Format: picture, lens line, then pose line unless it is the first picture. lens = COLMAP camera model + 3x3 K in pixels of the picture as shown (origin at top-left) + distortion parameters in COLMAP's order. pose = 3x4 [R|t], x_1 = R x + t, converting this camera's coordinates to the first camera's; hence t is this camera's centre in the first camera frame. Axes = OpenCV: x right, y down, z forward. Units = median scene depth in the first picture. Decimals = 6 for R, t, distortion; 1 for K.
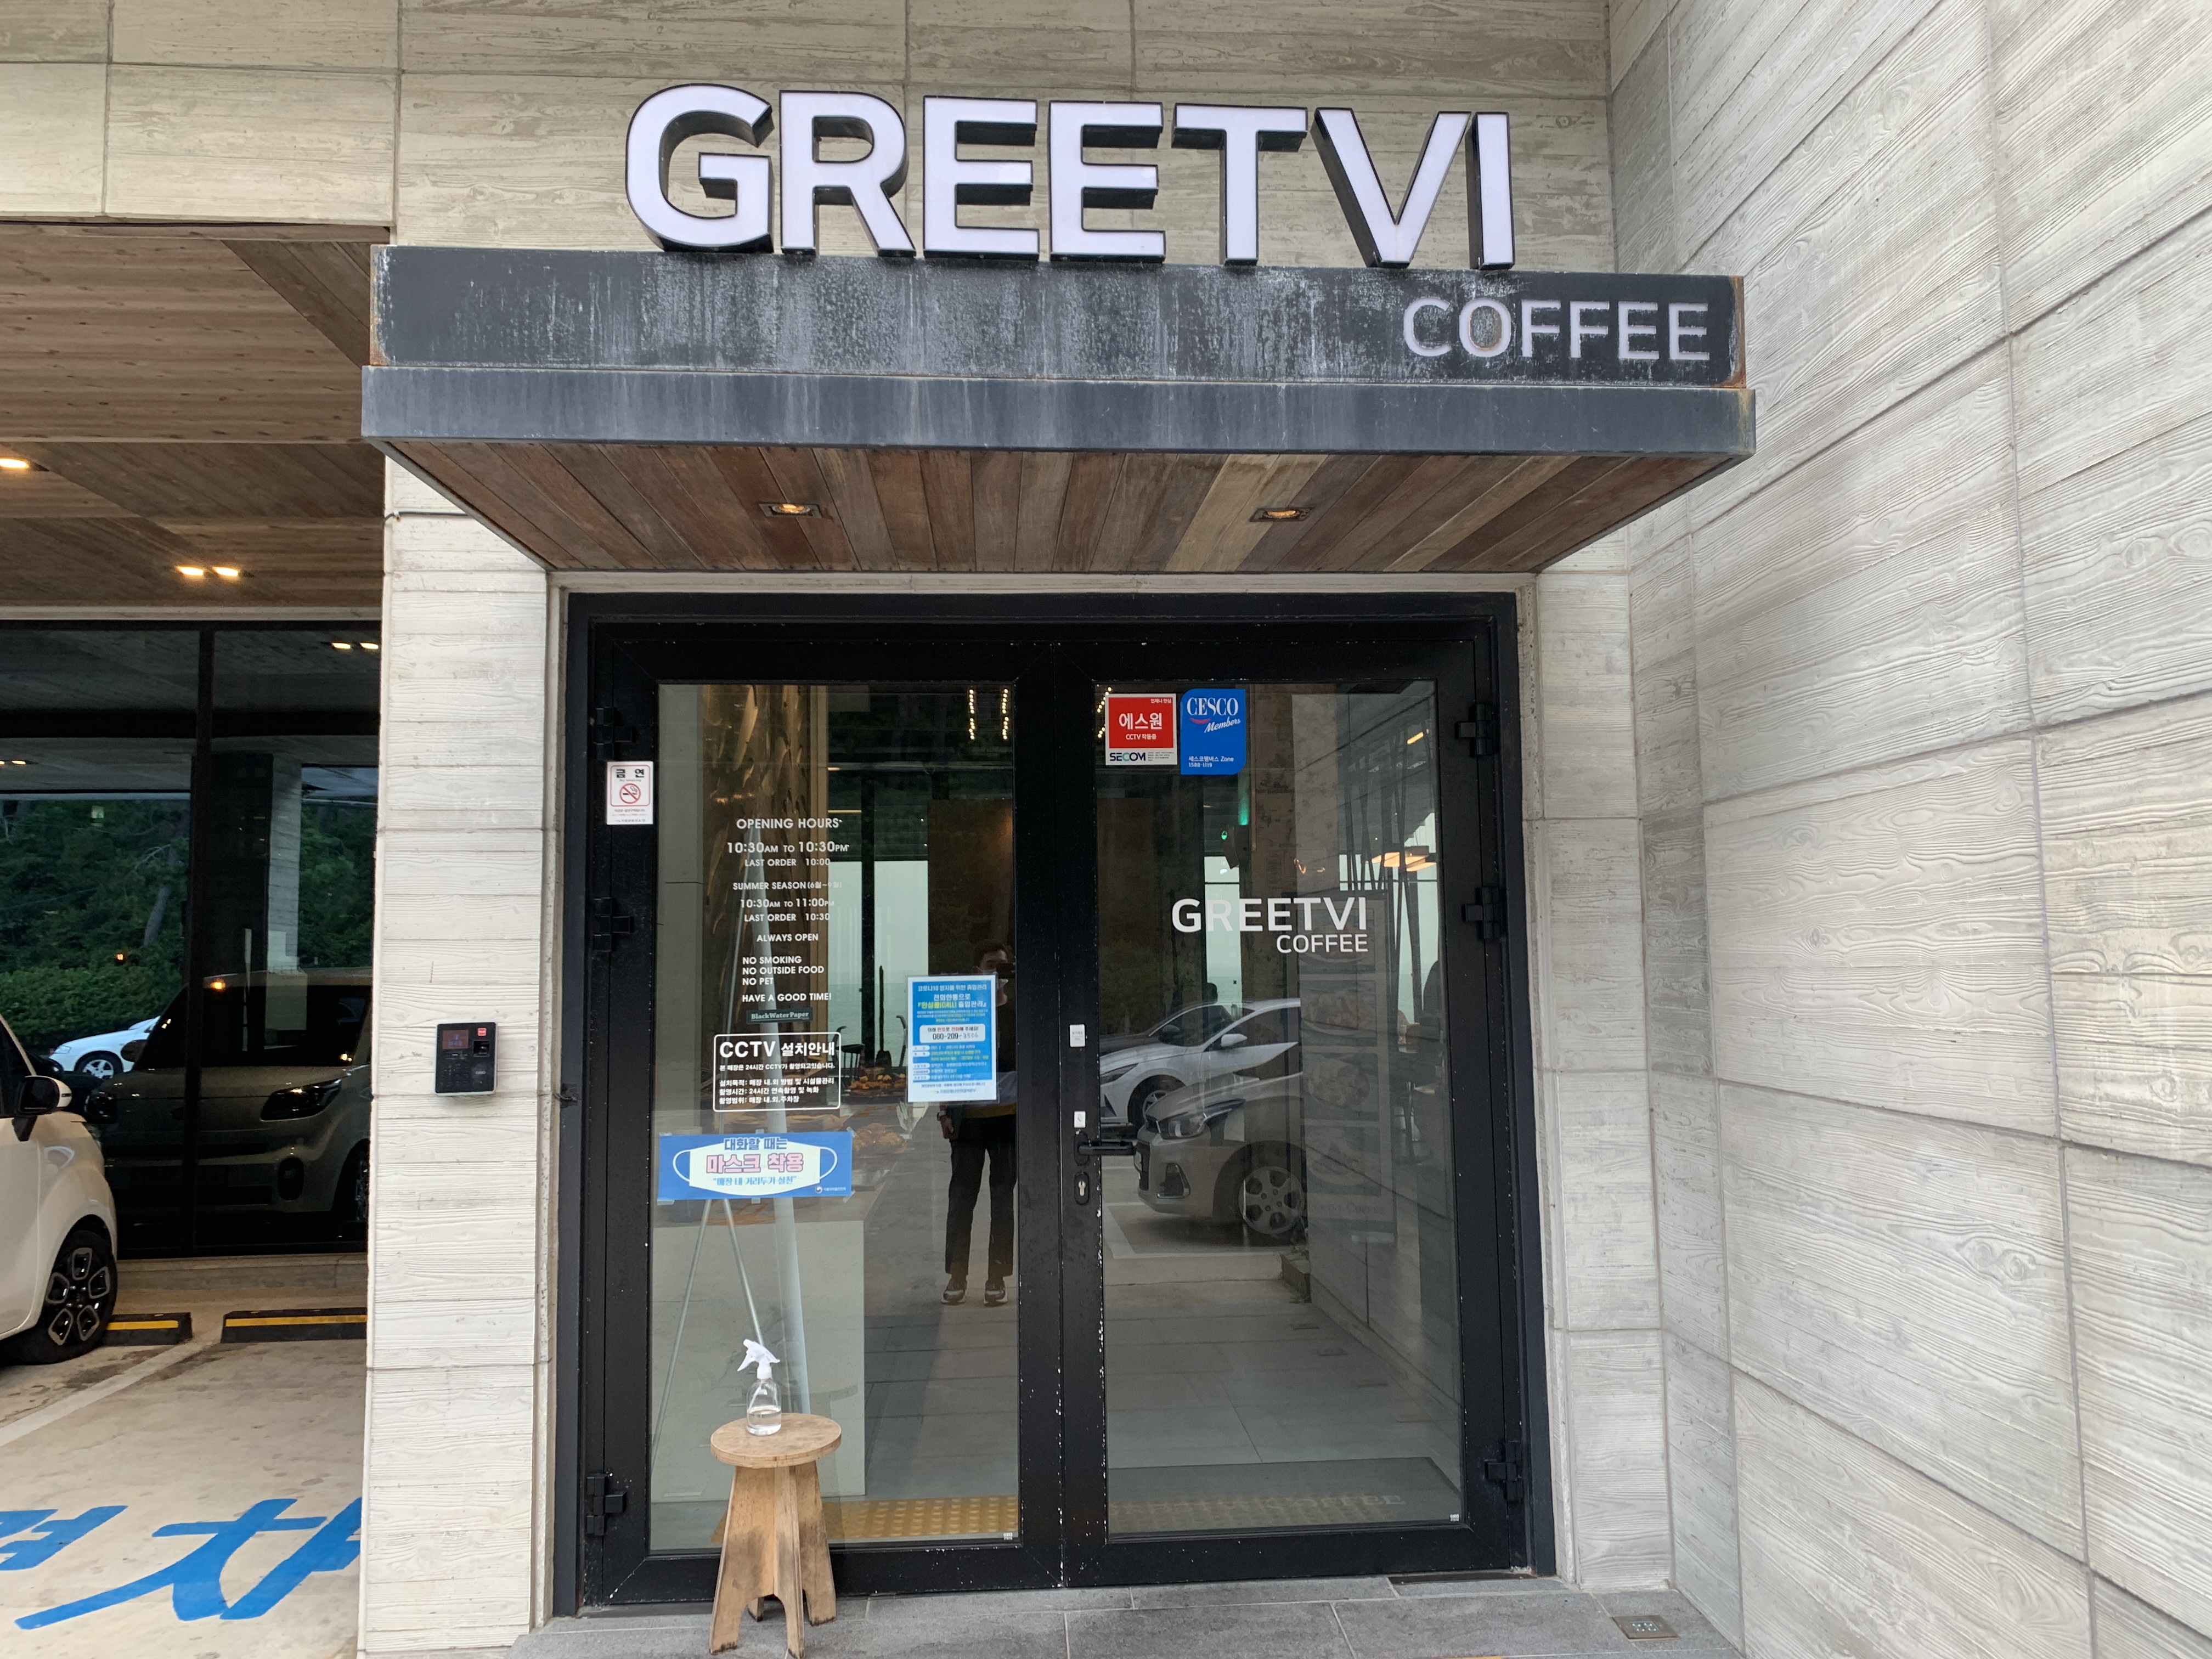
lens RADIAL K [[1677.4, 0, 1089.1], [0, 1677.4, 830.6], [0, 0, 1]] dist [0.021665, -0.030733]
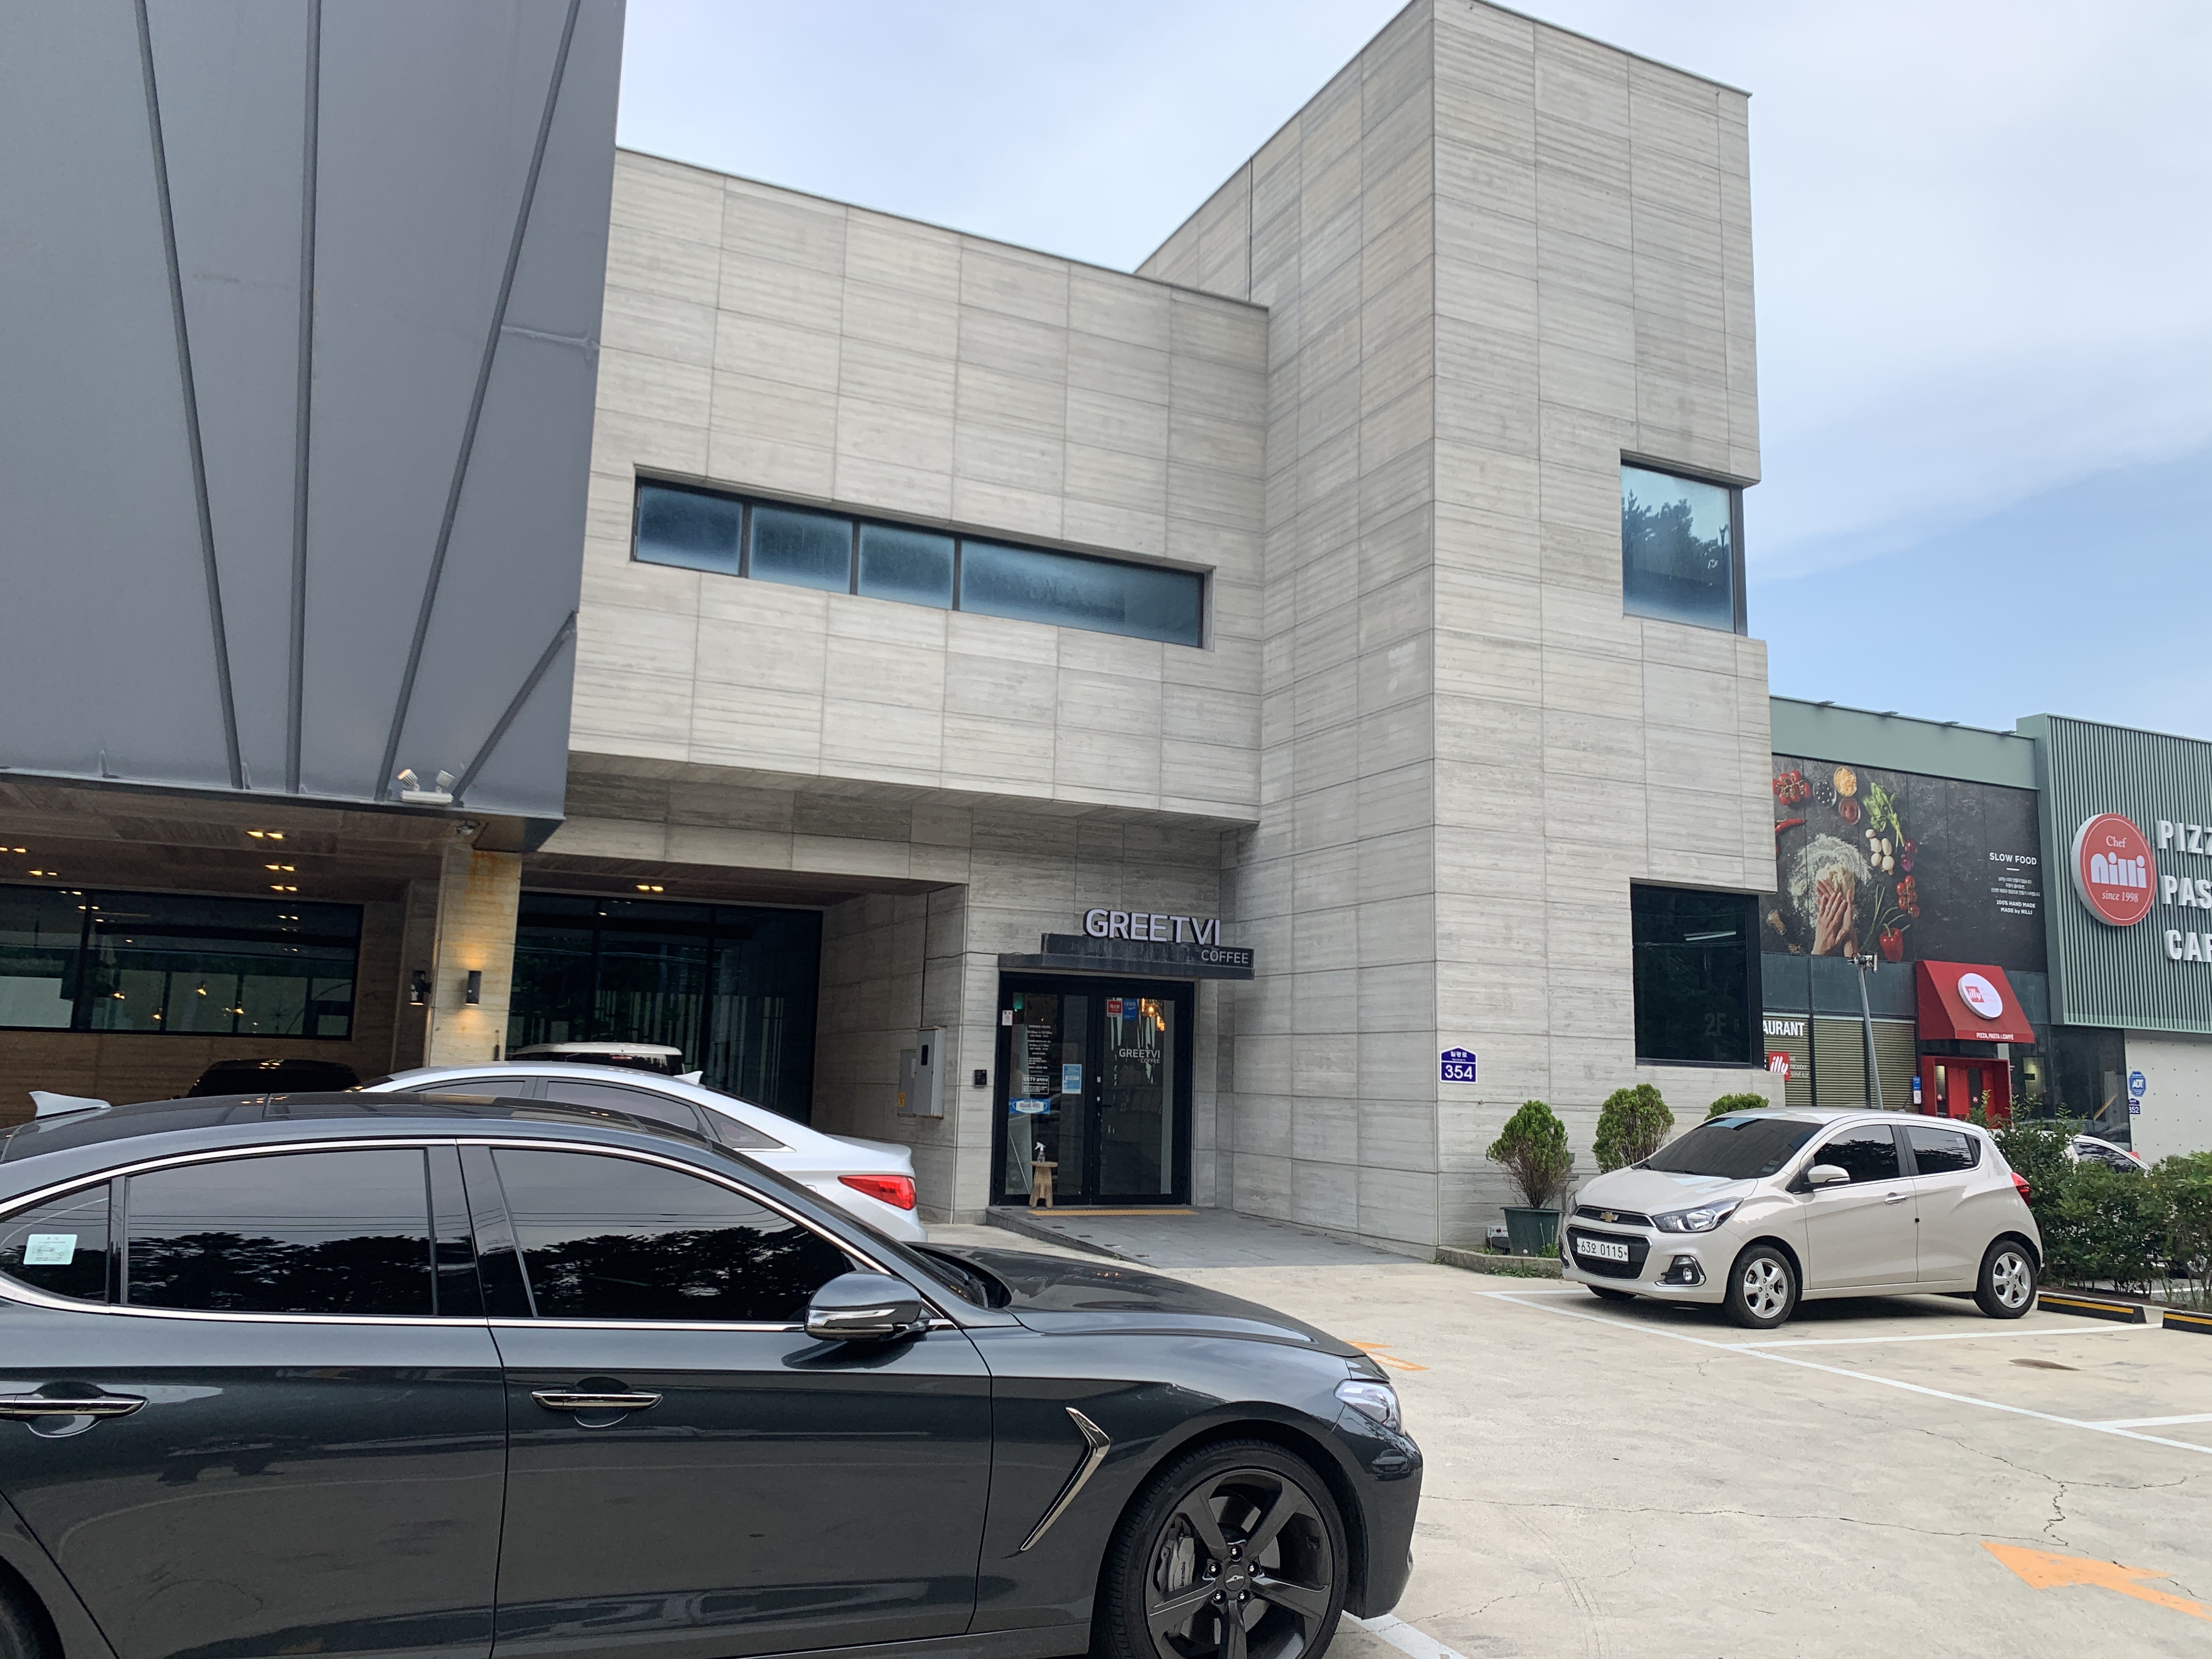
lens RADIAL K [[1677.4, 0, 1106.9], [0, 1677.4, 825.5], [0, 0, 1]] dist [0.021665, -0.030733]
pose [[0.926413, 0.098993, 0.363262, -2.179491], [-0.072046, 0.993597, -0.087030, -0.207778], [-0.369551, 0.054454, 0.927613, -4.112728]]
